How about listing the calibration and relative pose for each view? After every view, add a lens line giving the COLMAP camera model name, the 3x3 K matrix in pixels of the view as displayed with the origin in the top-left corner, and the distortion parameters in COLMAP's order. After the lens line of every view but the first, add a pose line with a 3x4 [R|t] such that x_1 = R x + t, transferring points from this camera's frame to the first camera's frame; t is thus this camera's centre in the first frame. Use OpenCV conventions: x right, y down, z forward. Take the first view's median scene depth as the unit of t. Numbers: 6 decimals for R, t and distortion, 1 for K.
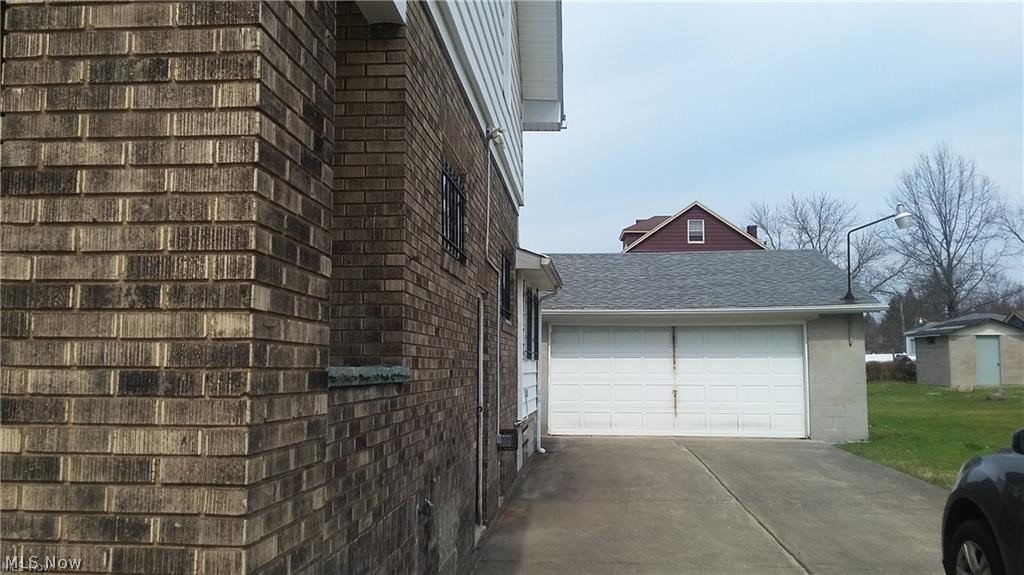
lens RADIAL K [[972.6, 0, 494.4], [0, 972.6, 269.0], [0, 0, 1]] dist [0.029527, 0.000000]
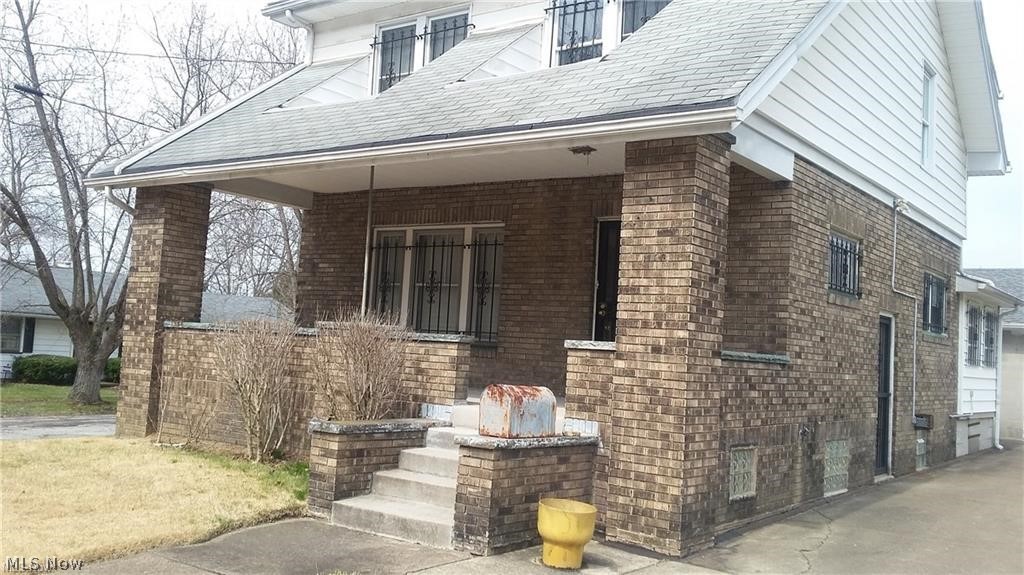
lens RADIAL K [[972.6, 0, 509.1], [0, 972.6, 288.0], [0, 0, 1]] dist [0.029527, 0.000000]
pose [[0.869801, 0.013376, -0.493222, 0.735243], [-0.004254, 0.999799, 0.019612, -0.140214], [0.493385, -0.014960, 0.869683, -1.883200]]
